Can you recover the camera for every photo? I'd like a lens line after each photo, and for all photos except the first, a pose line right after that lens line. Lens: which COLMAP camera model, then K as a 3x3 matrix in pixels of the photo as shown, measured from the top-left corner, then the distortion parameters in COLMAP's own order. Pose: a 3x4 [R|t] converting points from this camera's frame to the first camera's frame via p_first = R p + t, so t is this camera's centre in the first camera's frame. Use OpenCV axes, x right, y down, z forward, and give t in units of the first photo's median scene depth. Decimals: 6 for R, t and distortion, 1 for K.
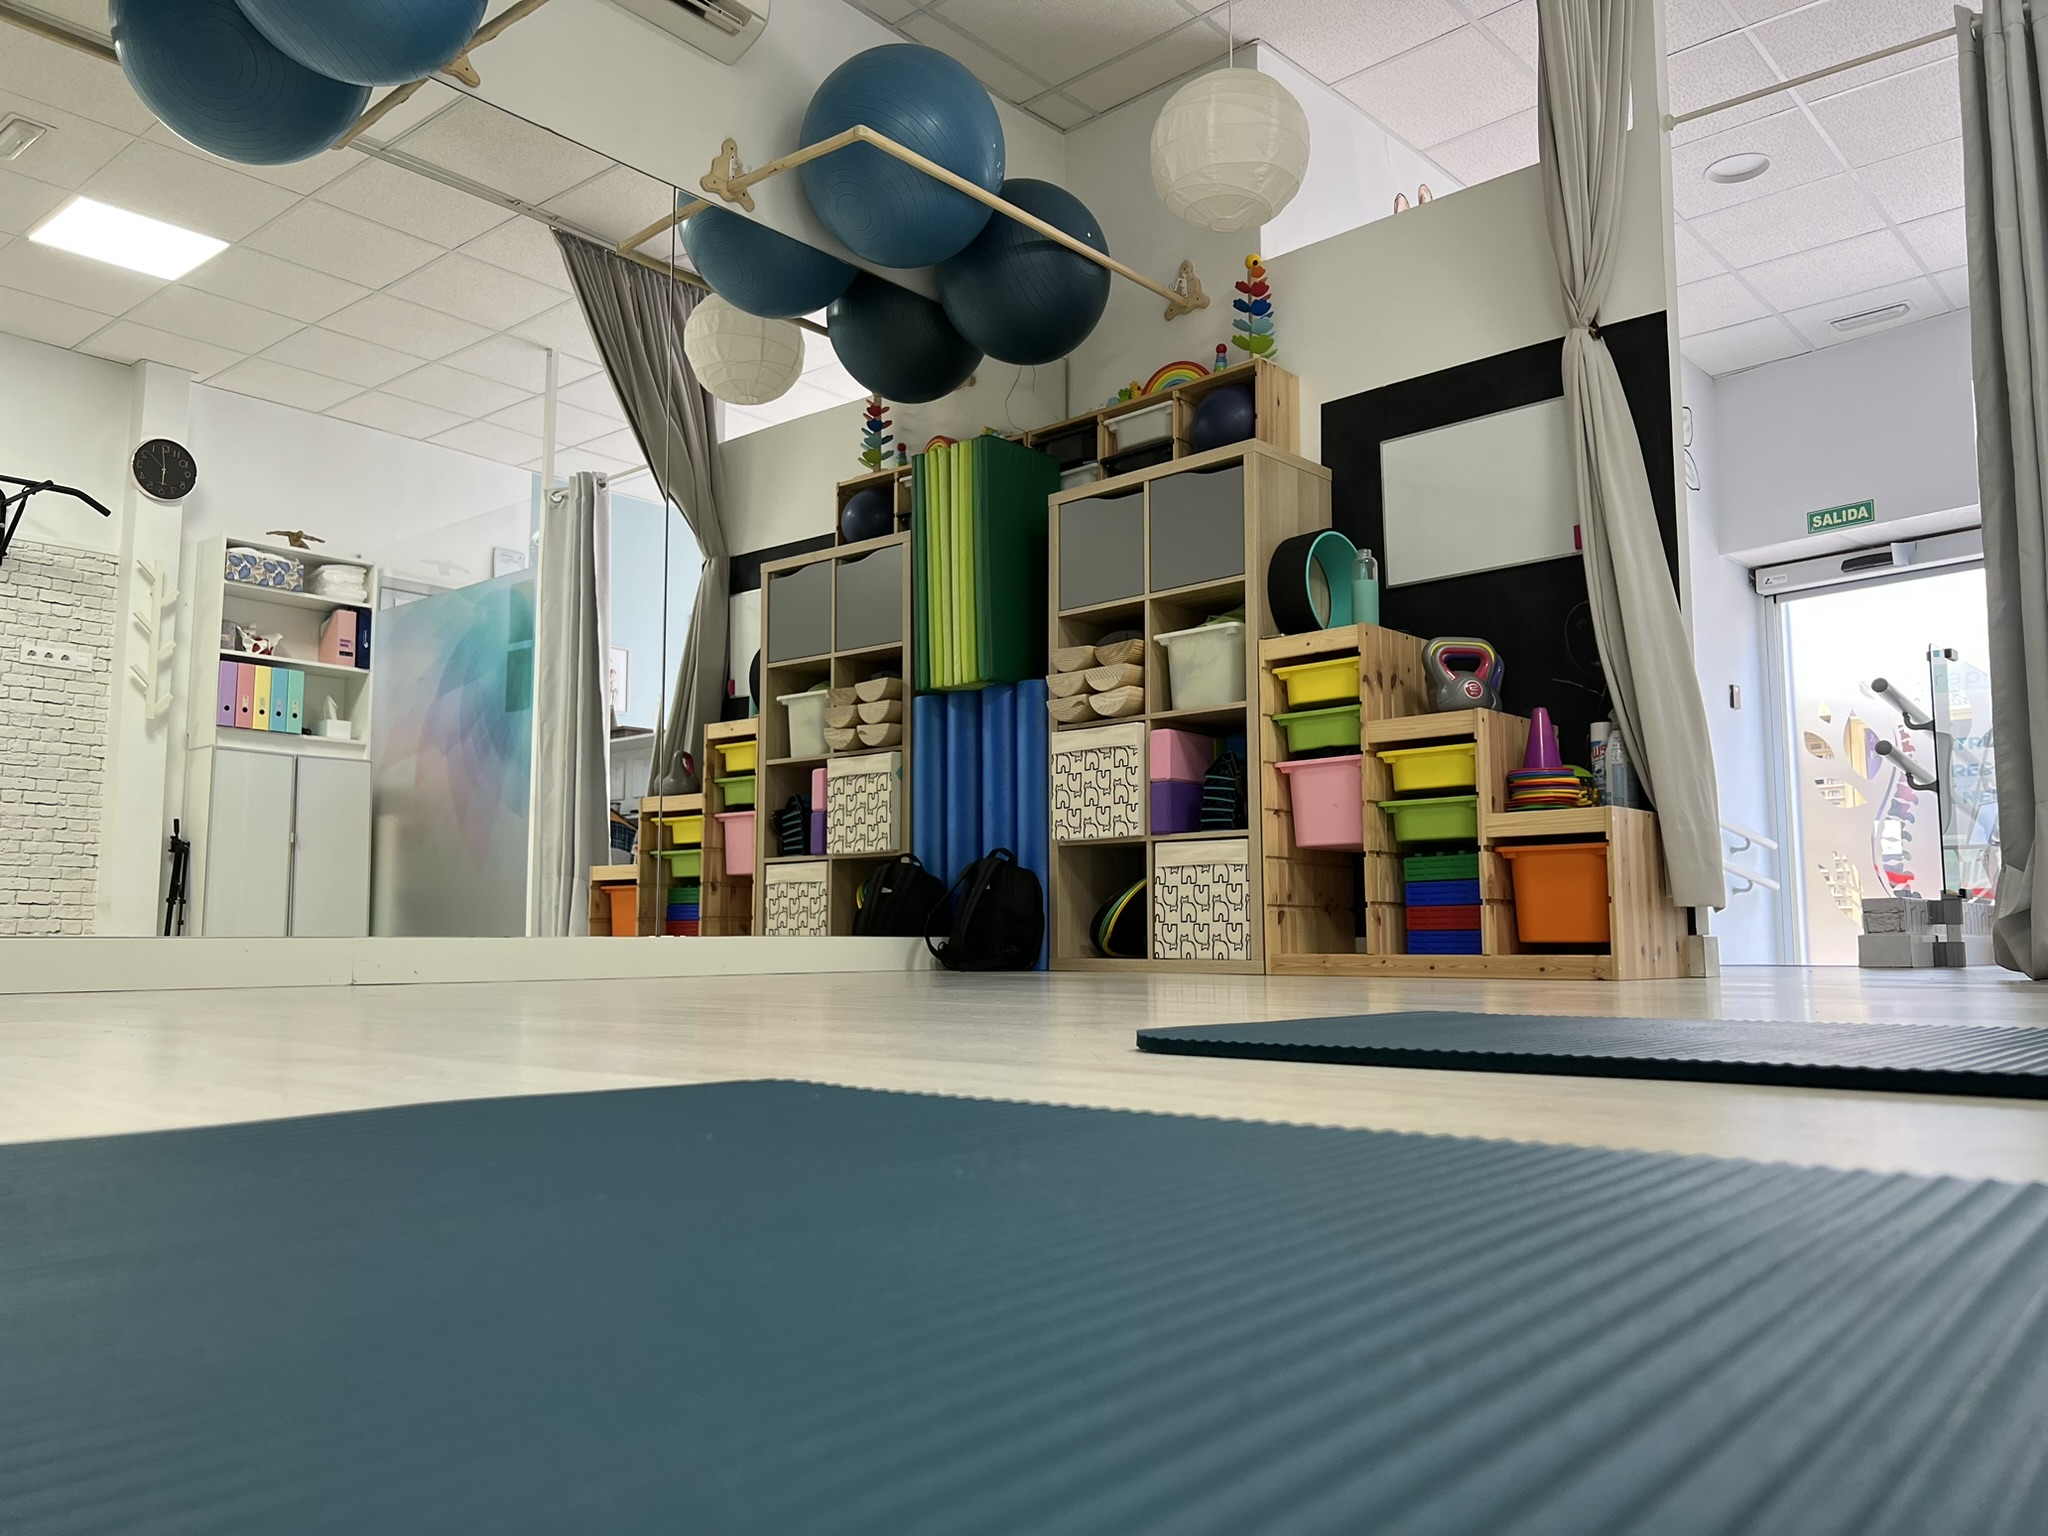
lens RADIAL K [[1566.7, 0, 1023.3], [0, 1566.7, 770.3], [0, 0, 1]] dist [-0.010272, -0.003766]
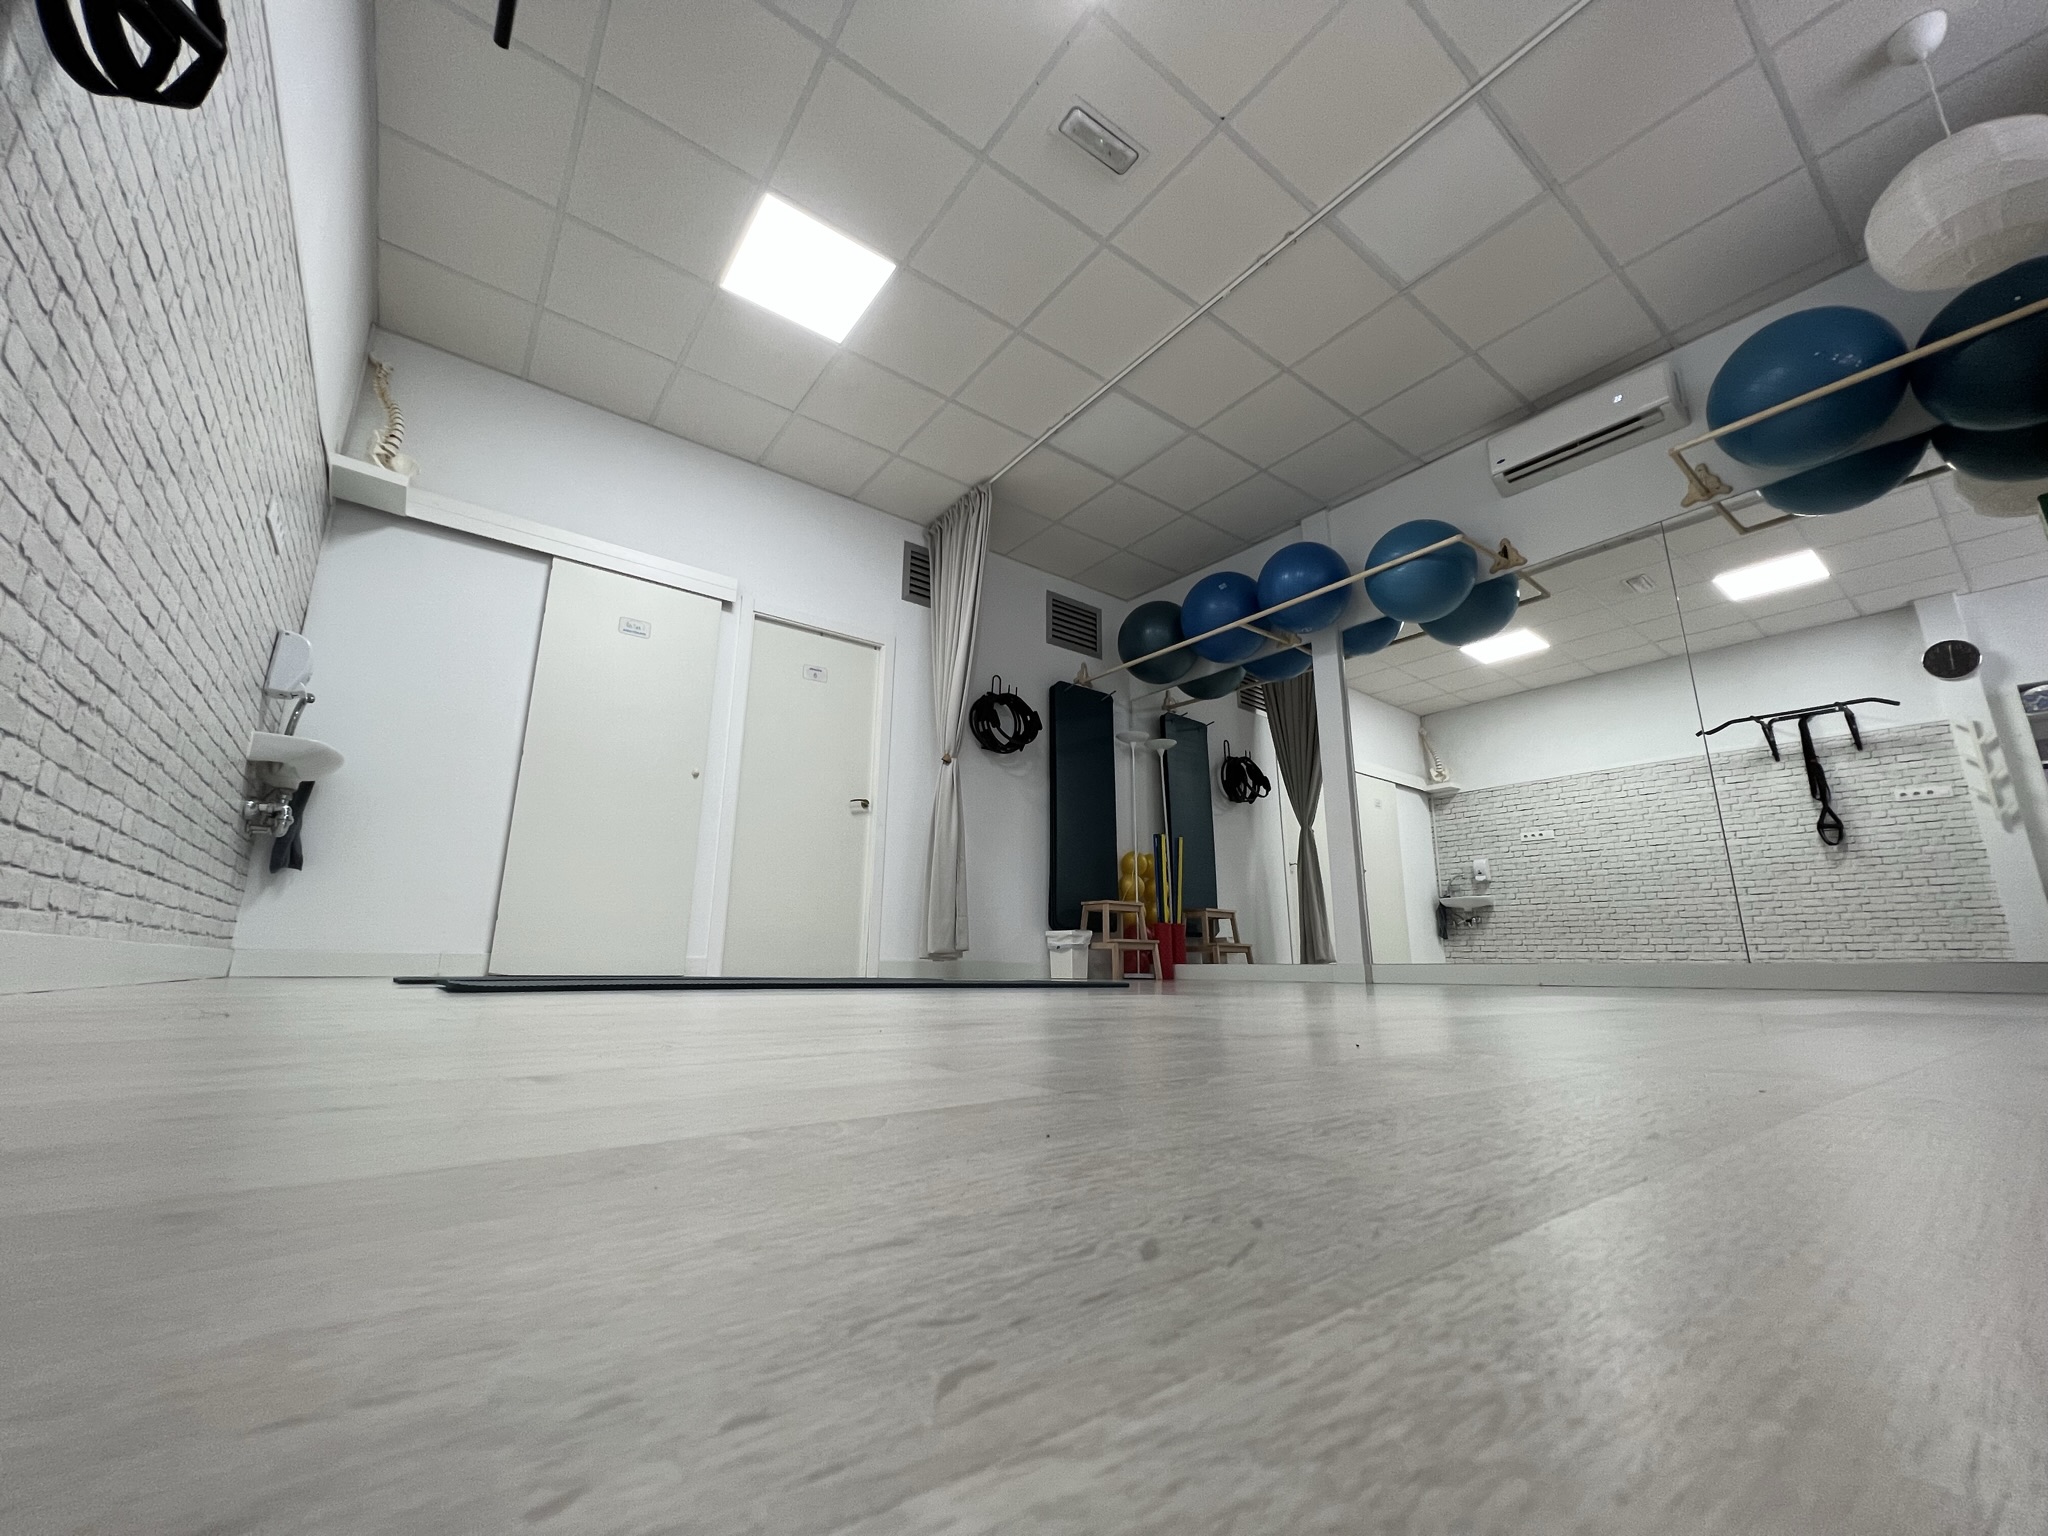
lens RADIAL K [[819.8, 0, 1021.6], [0, 819.8, 761.1], [0, 0, 1]] dist [-0.000489, -0.000116]
pose [[-0.227123, -0.228289, -0.946731, 0.411859], [0.094837, 0.962331, -0.254802, 0.024099], [0.969237, -0.147657, -0.196917, 0.260839]]
